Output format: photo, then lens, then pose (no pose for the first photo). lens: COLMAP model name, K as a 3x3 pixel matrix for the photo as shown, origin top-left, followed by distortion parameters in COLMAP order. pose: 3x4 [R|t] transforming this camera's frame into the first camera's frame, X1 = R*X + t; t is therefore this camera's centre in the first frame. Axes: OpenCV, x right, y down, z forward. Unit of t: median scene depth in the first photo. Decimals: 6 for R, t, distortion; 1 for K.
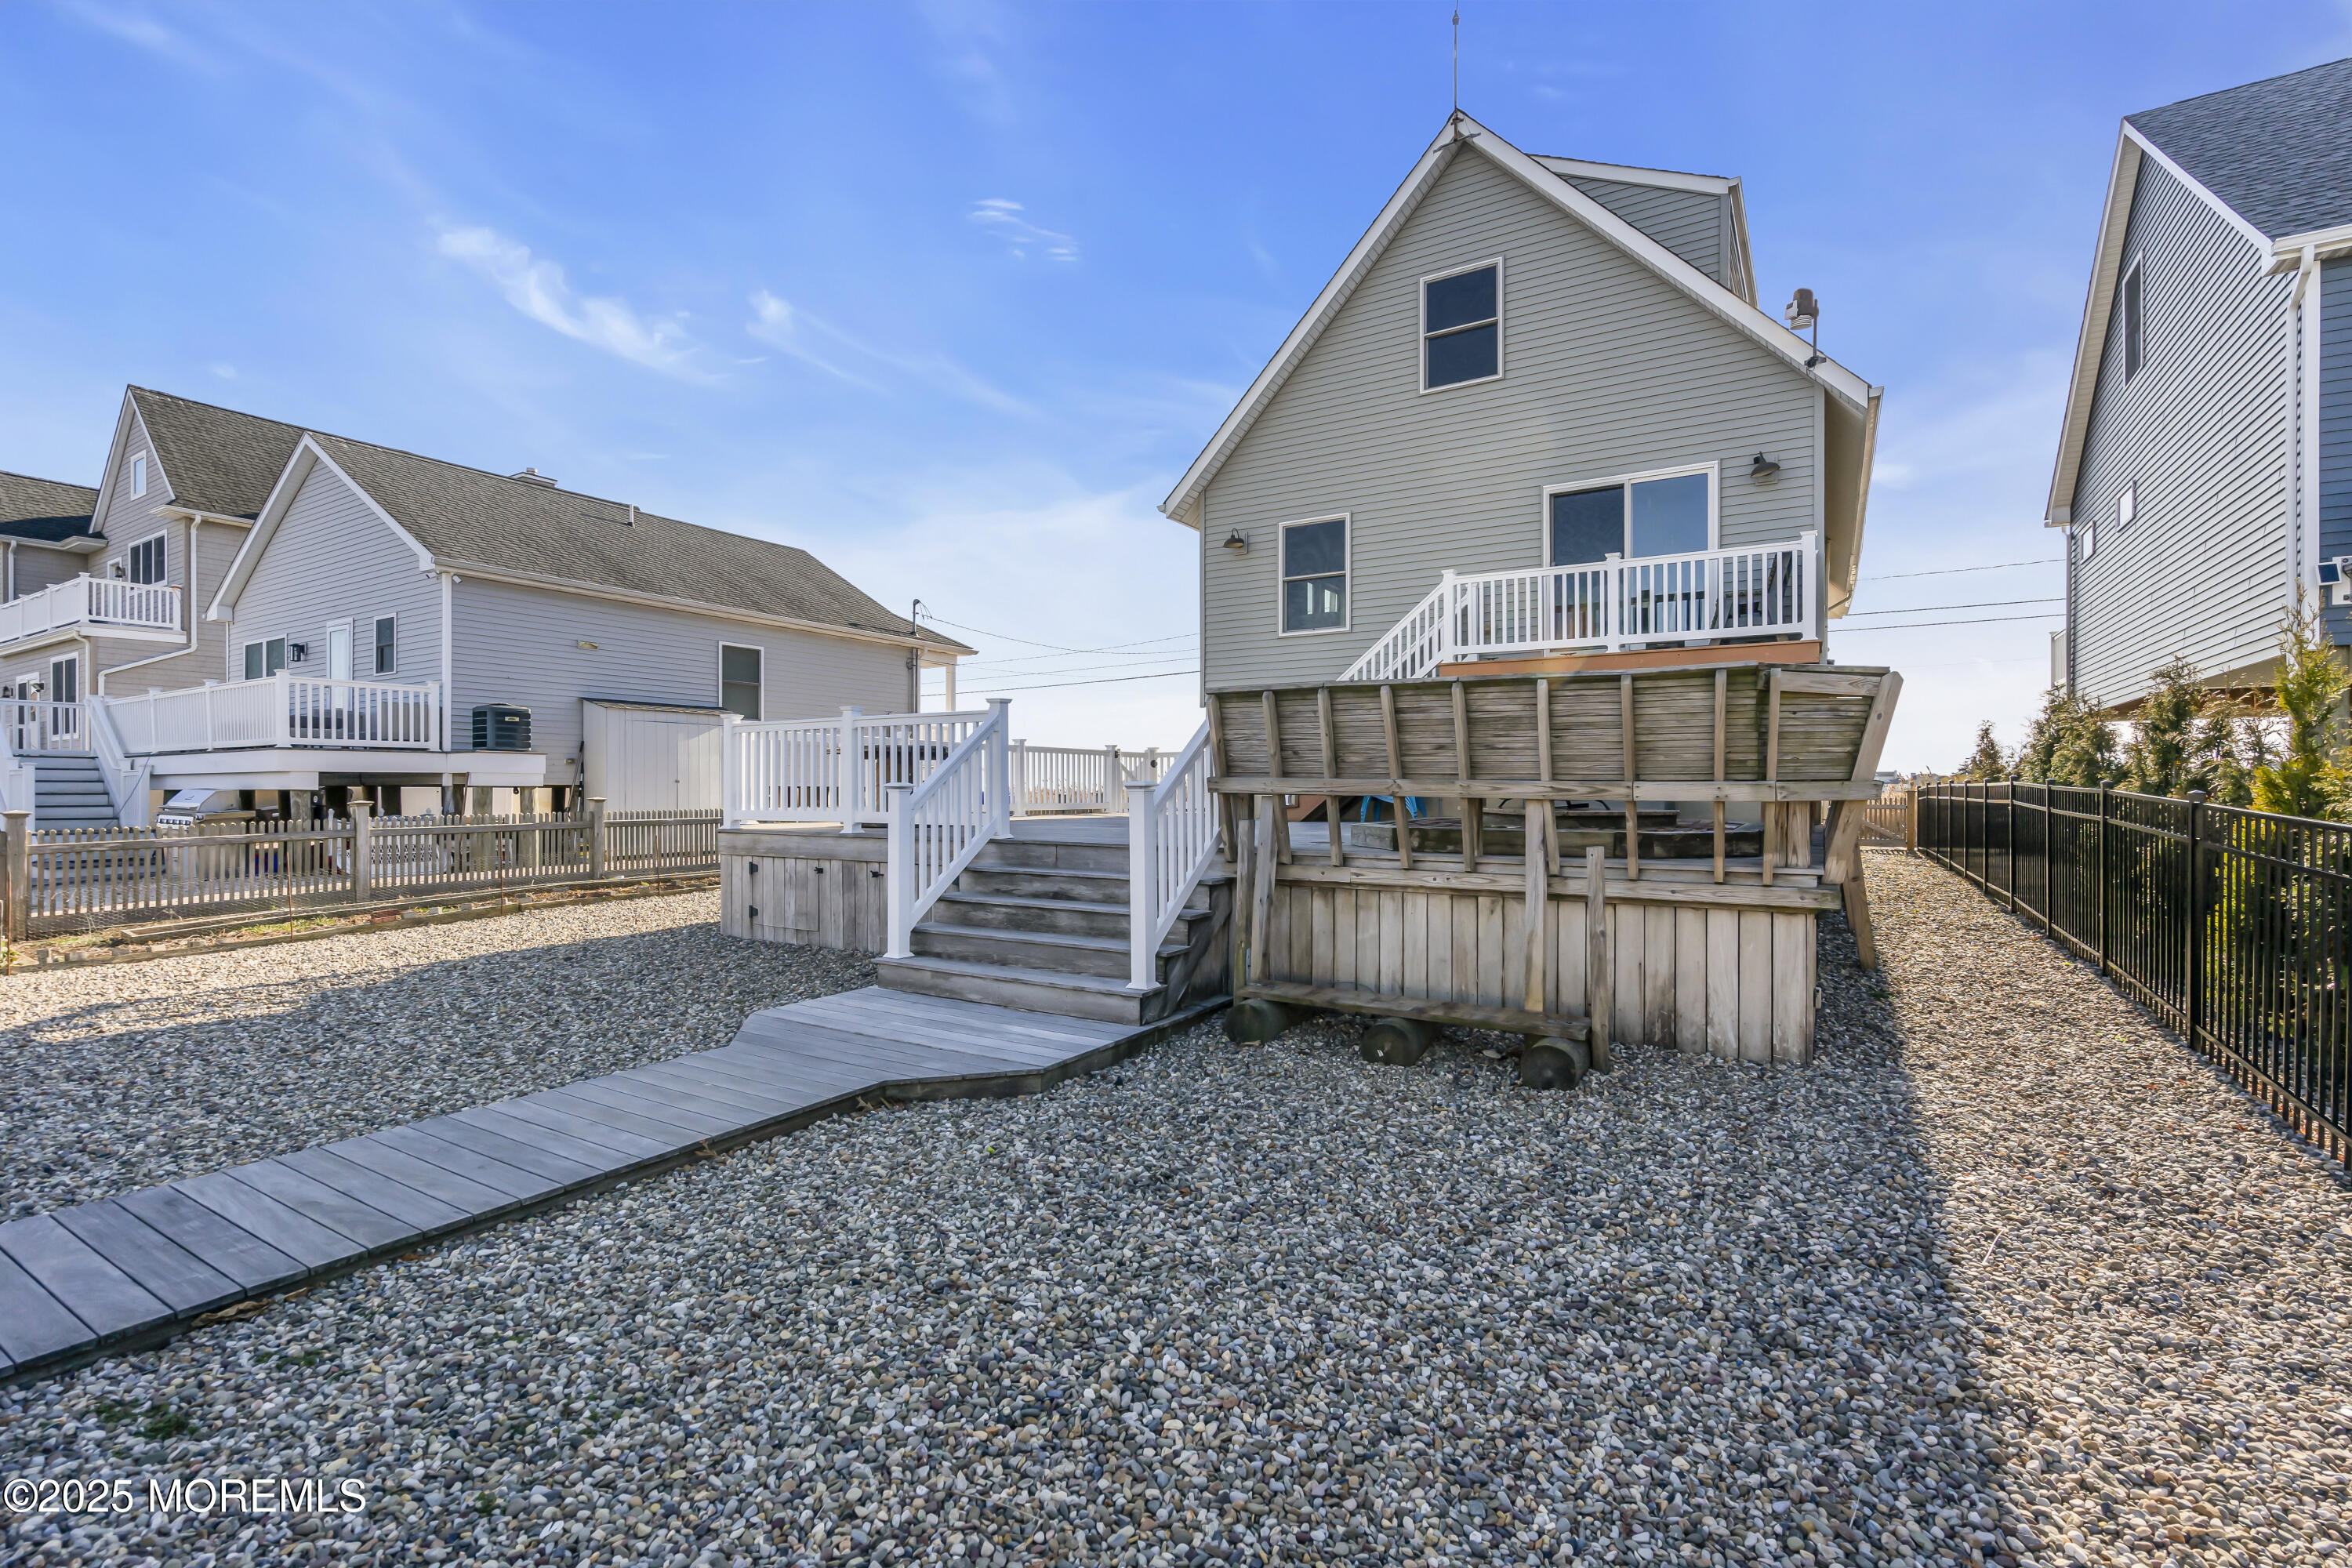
lens RADIAL K [[1055.1, 0, 1184.0], [0, 1055.1, 797.4], [0, 0, 1]] dist [-0.005132, 0.000593]
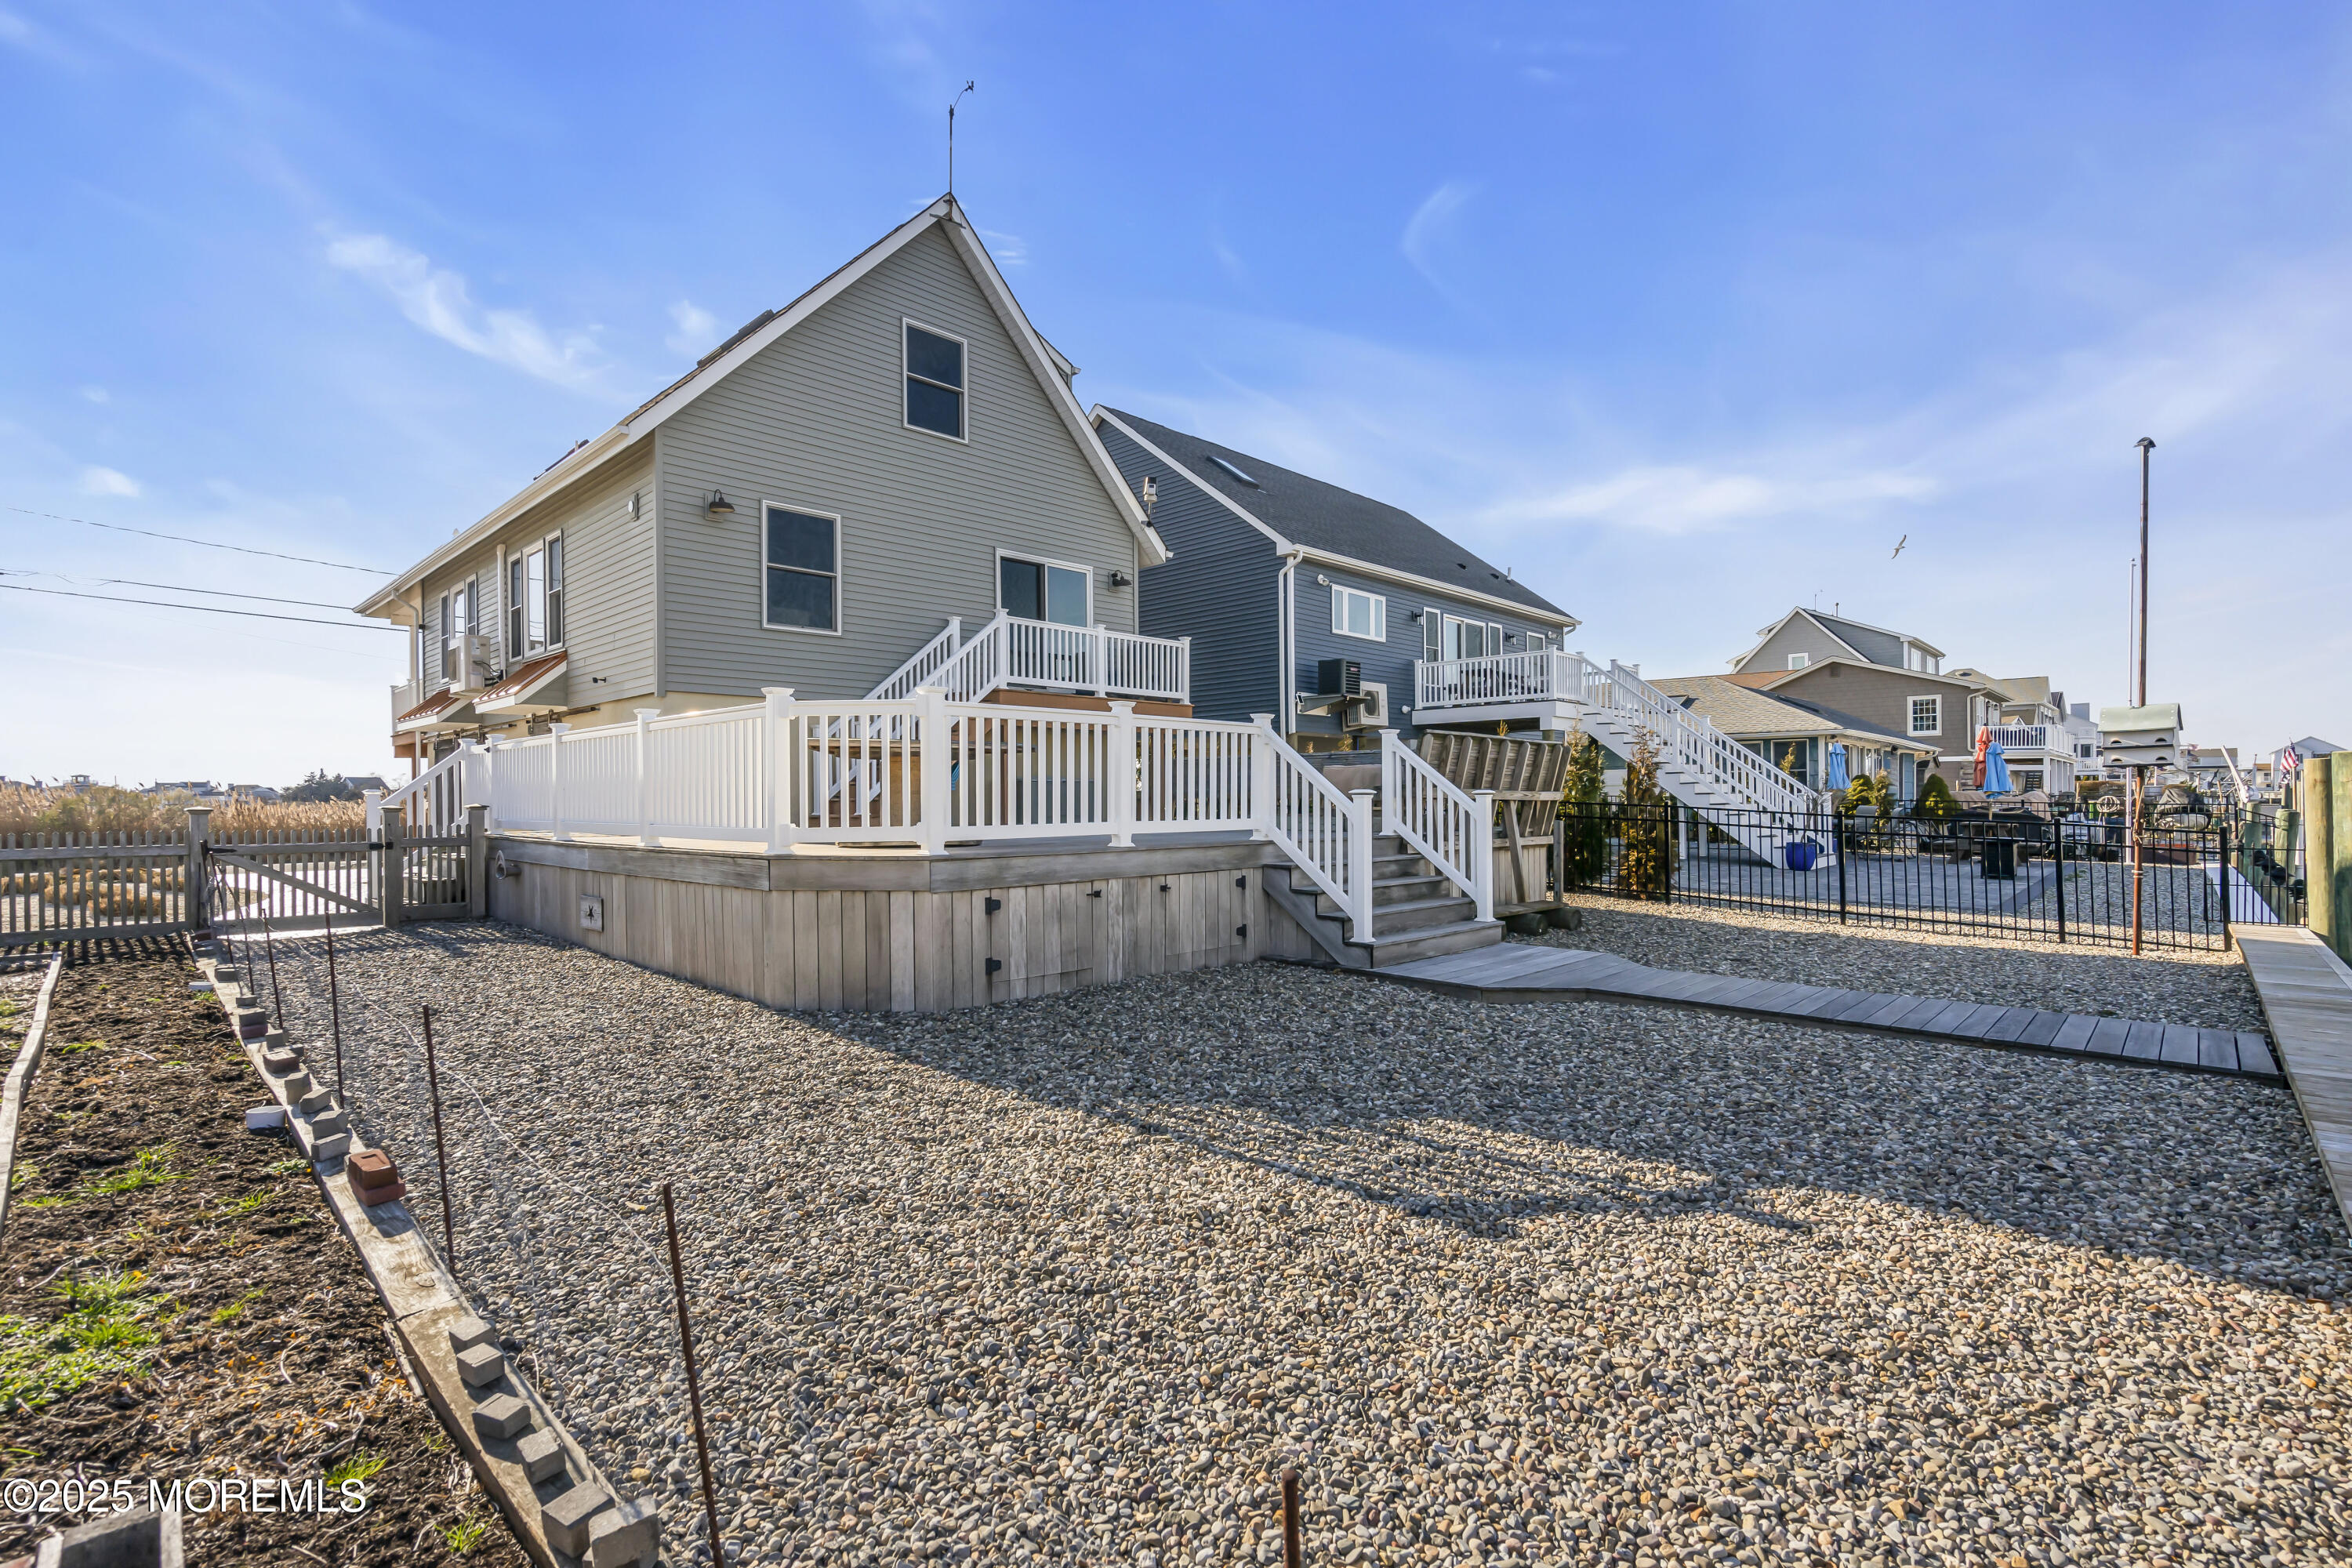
lens RADIAL K [[1055.1, 0, 1184.0], [0, 1055.1, 797.4], [0, 0, 1]] dist [-0.005132, 0.000593]
pose [[0.216249, -0.000400, 0.976338, -0.802808], [0.009887, 0.999950, -0.001780, -0.003233], [-0.976288, 0.010038, 0.216242, 0.528583]]
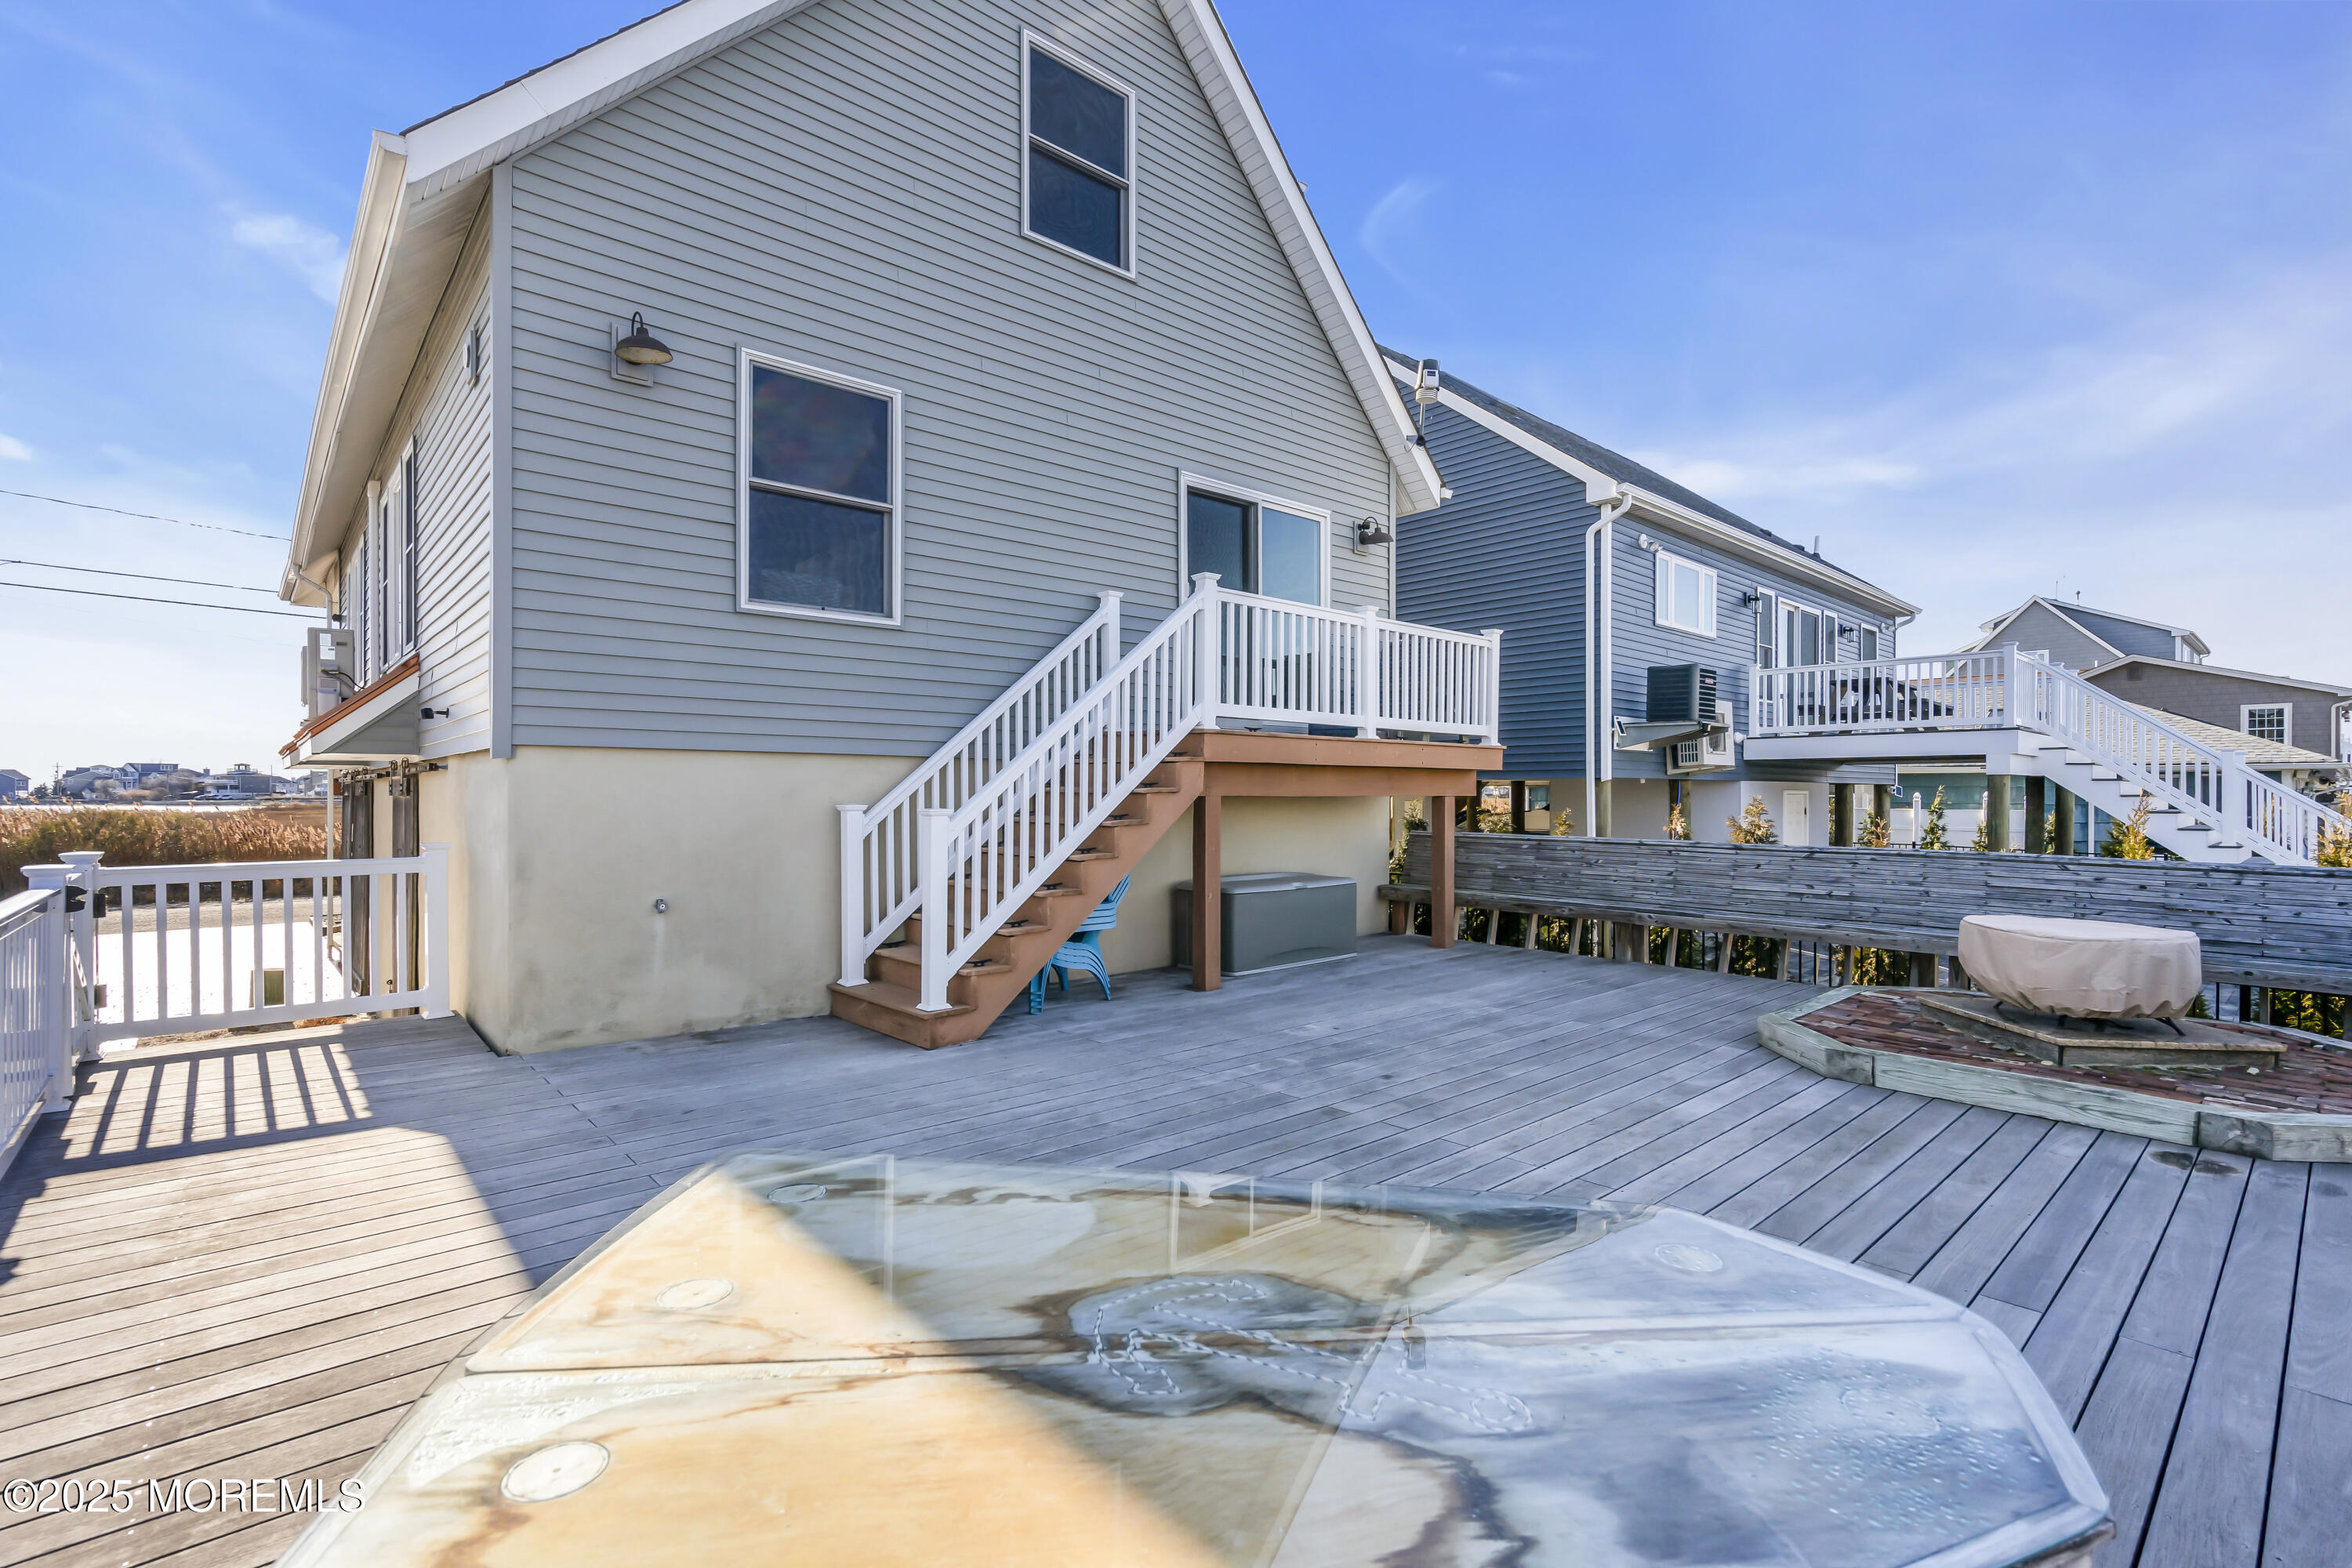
lens RADIAL K [[1047.8, 0, 1186.0], [0, 1047.8, 791.6], [0, 0, 1]] dist [-0.000429, 0.000243]
pose [[0.304113, 0.003101, 0.952631, -0.304037], [-0.003358, 0.999992, -0.002183, -0.086101], [-0.952630, -0.002536, 0.304121, 0.791220]]
